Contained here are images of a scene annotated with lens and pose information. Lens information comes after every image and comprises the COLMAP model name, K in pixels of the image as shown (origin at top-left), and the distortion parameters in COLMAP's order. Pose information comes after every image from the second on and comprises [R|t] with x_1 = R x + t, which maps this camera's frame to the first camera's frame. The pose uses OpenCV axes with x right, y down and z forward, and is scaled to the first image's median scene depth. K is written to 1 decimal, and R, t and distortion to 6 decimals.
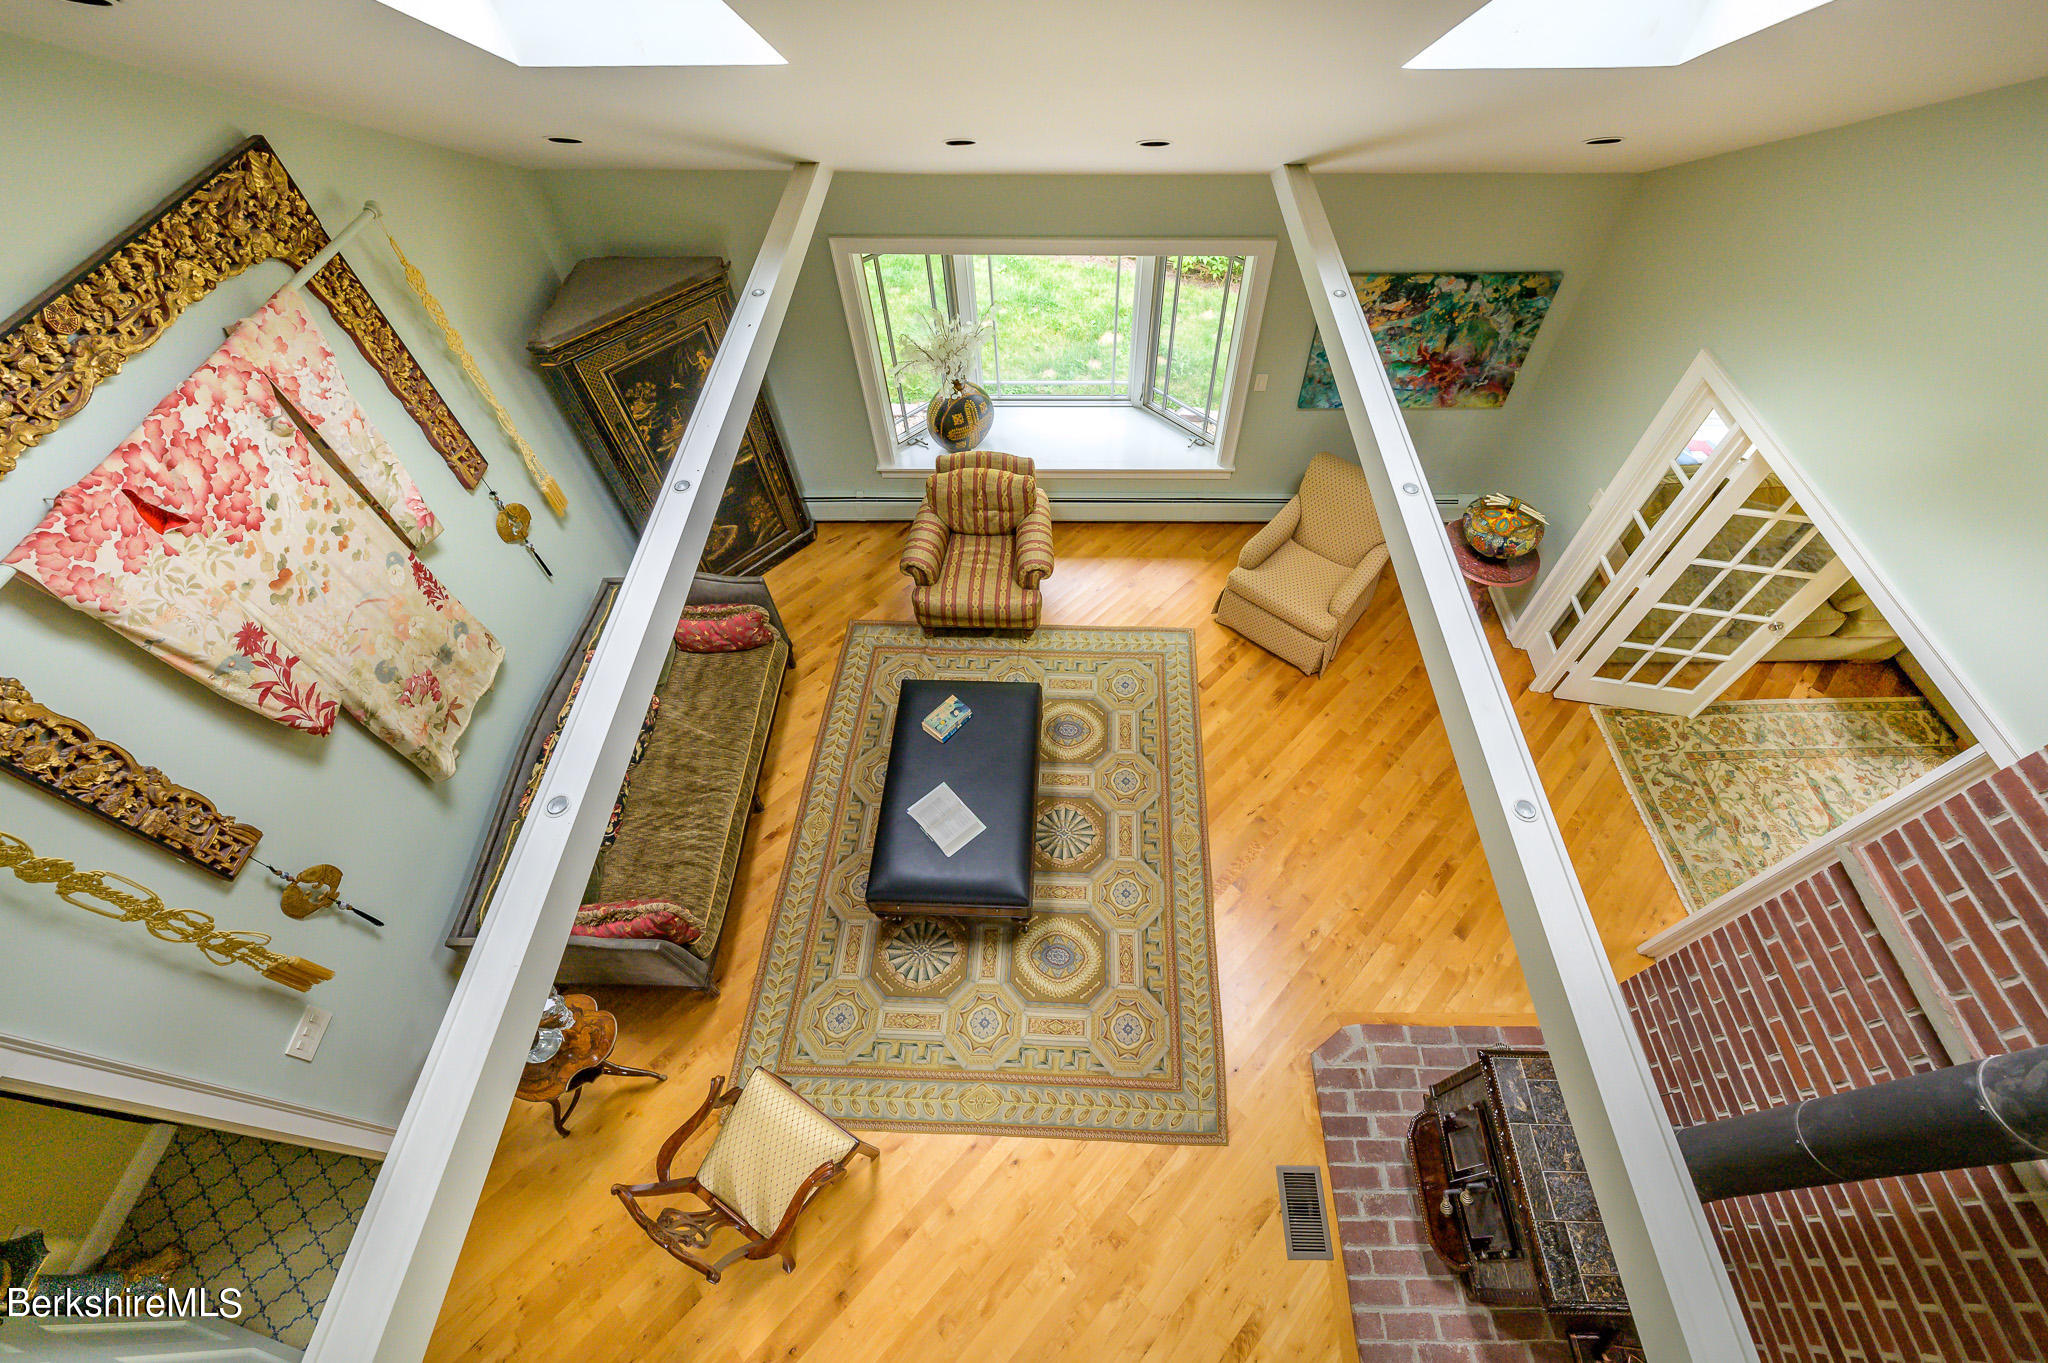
lens RADIAL K [[818.3, 0, 1053.9], [0, 818.3, 721.1], [0, 0, 1]] dist [-0.003322, 0.000087]
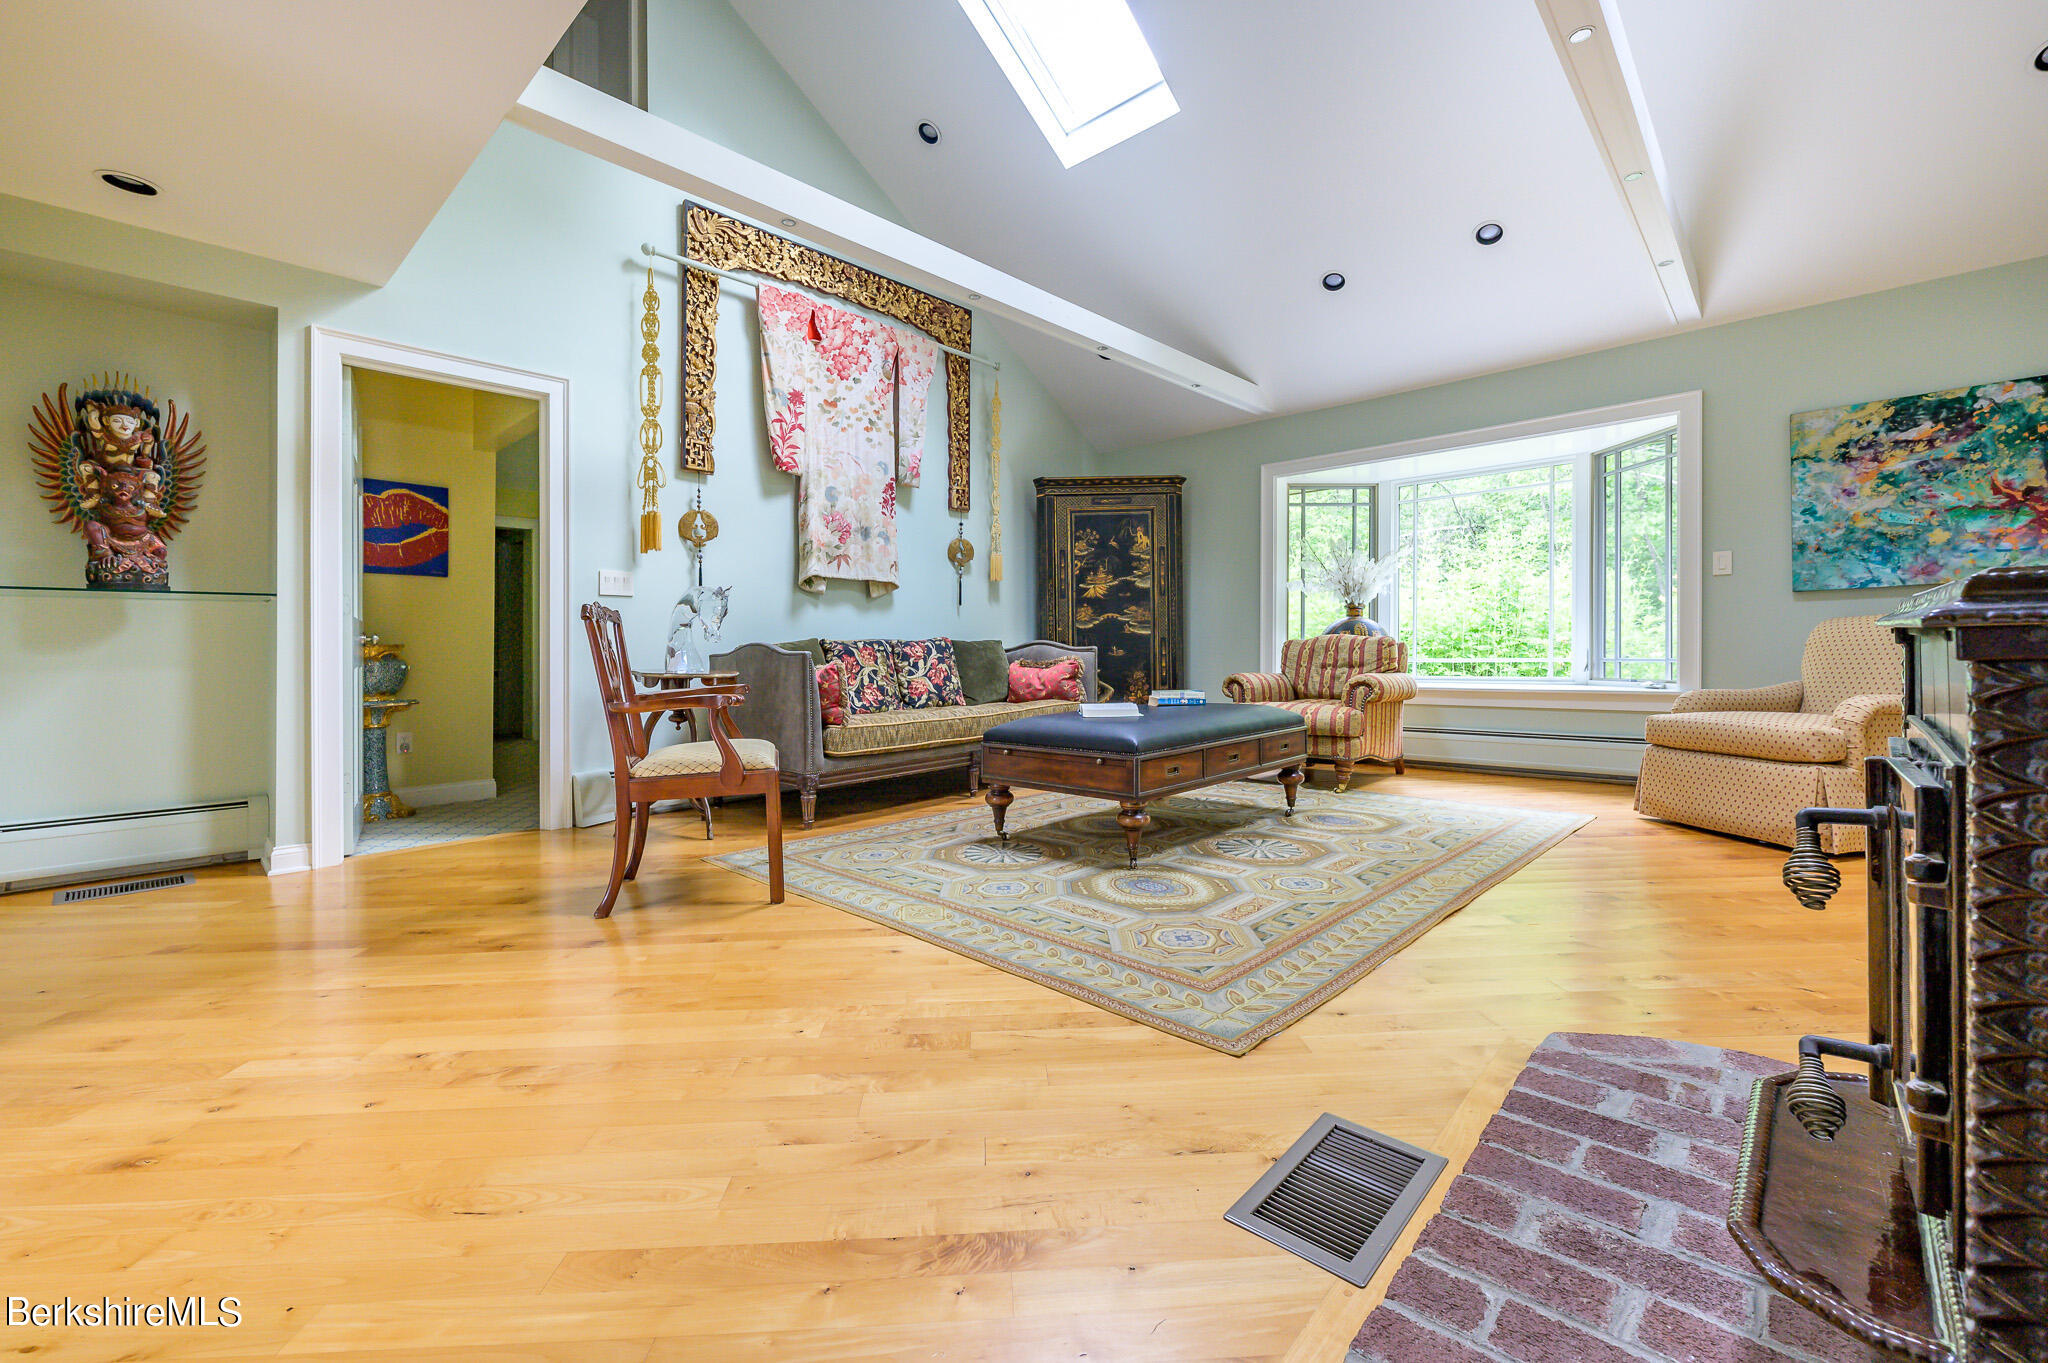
lens RADIAL K [[844.2, 0, 989.3], [0, 844.2, 677.7], [0, 0, 1]] dist [-0.001081, 0.000123]
pose [[0.718647, 0.034871, -0.694500, 0.421083], [-0.579782, 0.581467, -0.570744, 0.734728], [0.383927, 0.812822, 0.438087, 0.596530]]
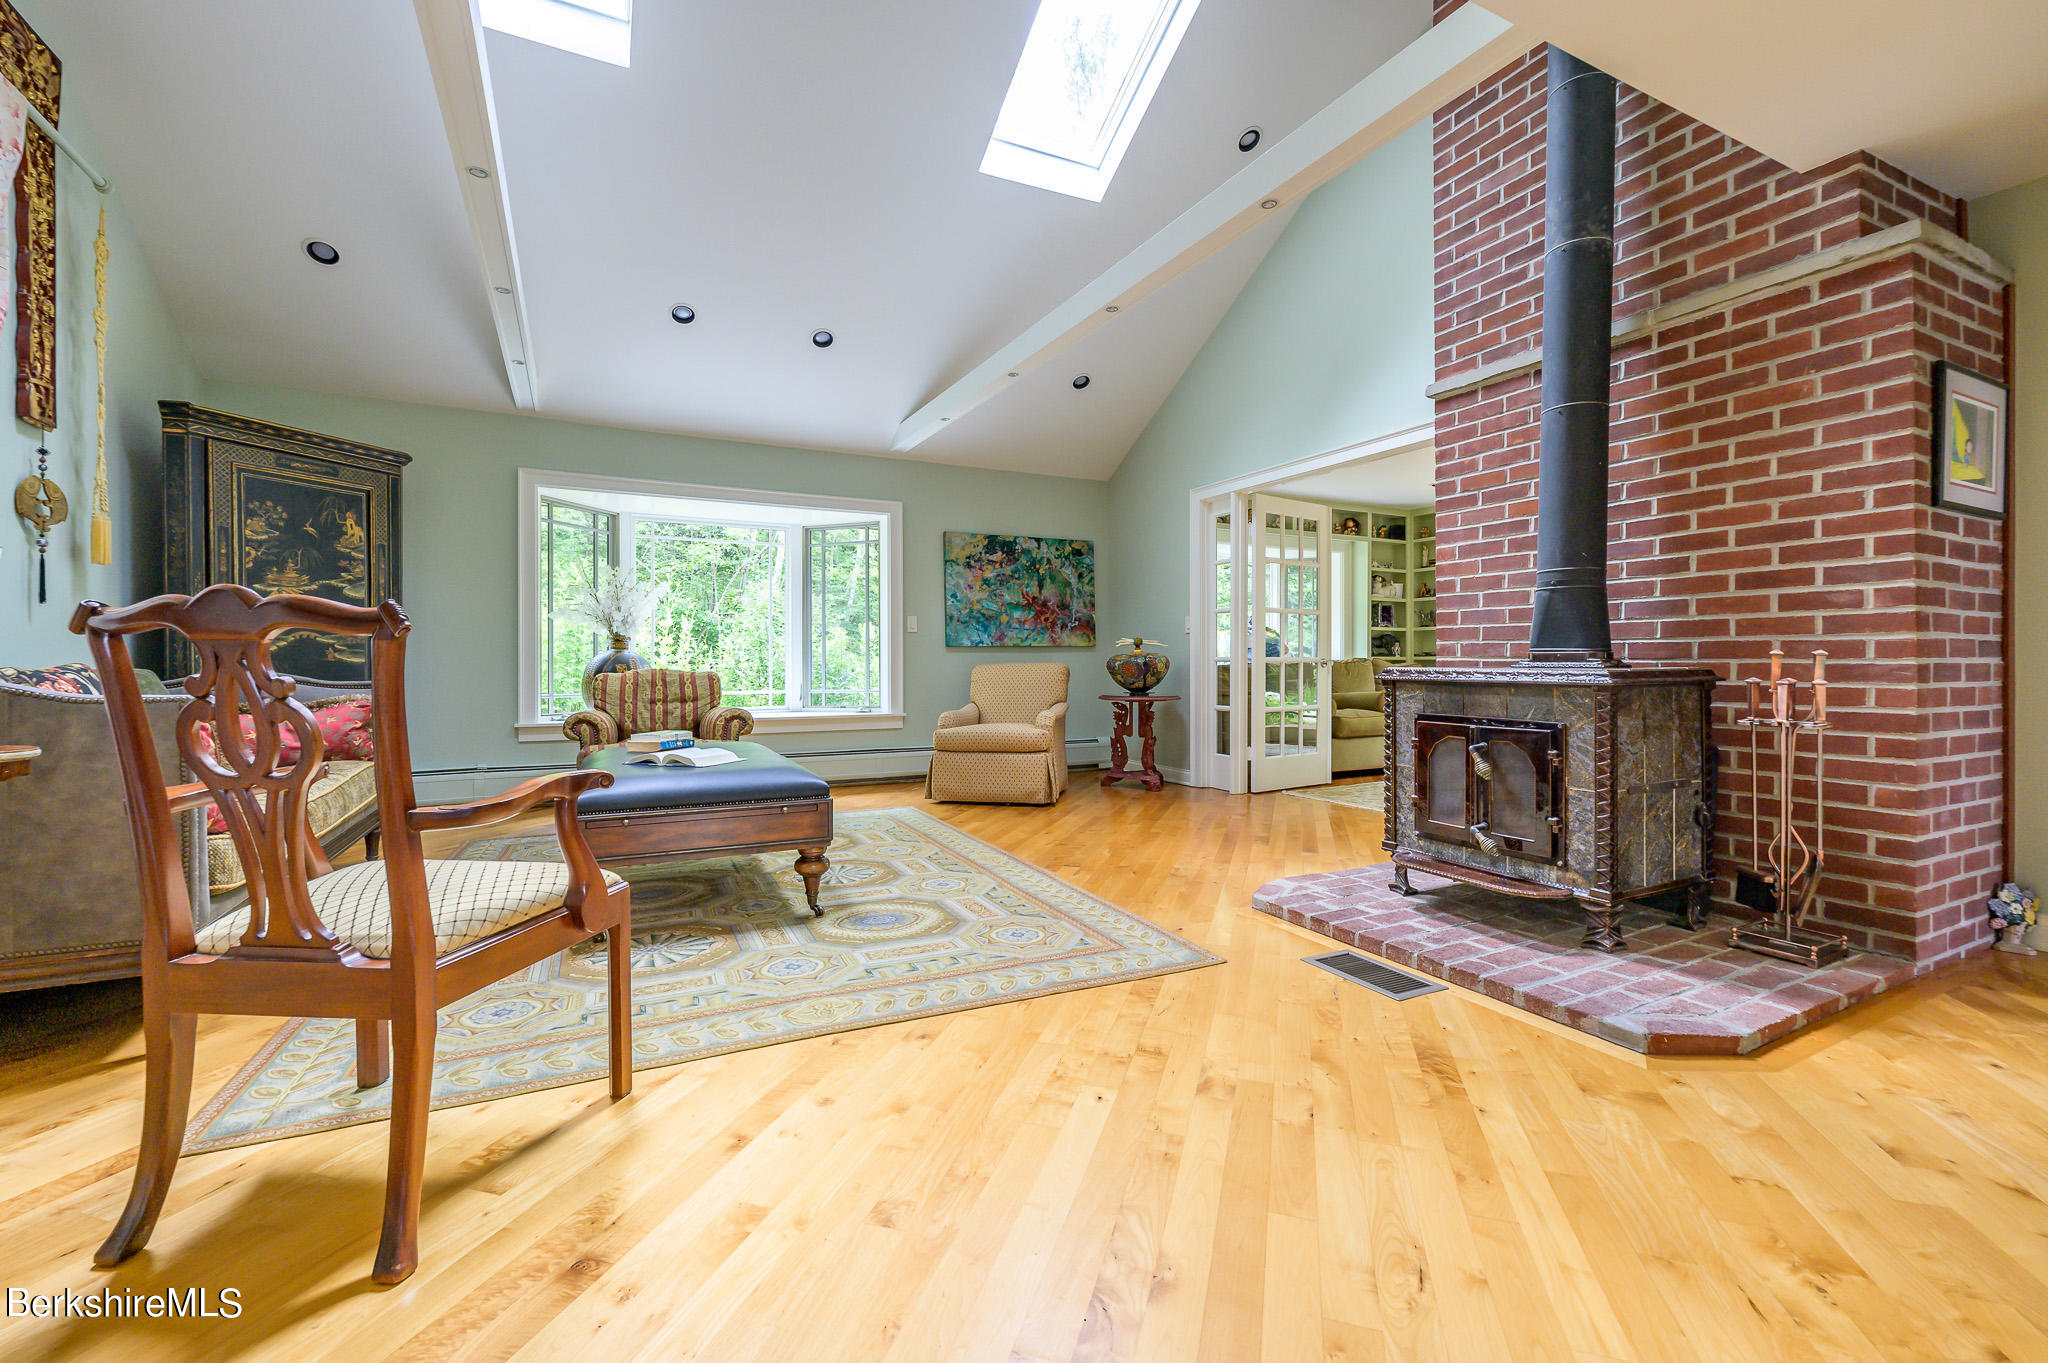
lens RADIAL K [[882.3, 0, 1029.4], [0, 882.3, 703.1], [0, 0, 1]] dist [-0.000272, 0.000232]
pose [[0.886998, 0.001080, 0.461772, -0.246266], [0.374914, 0.582108, -0.721519, 0.846323], [-0.269581, 0.813111, 0.515924, 0.520436]]
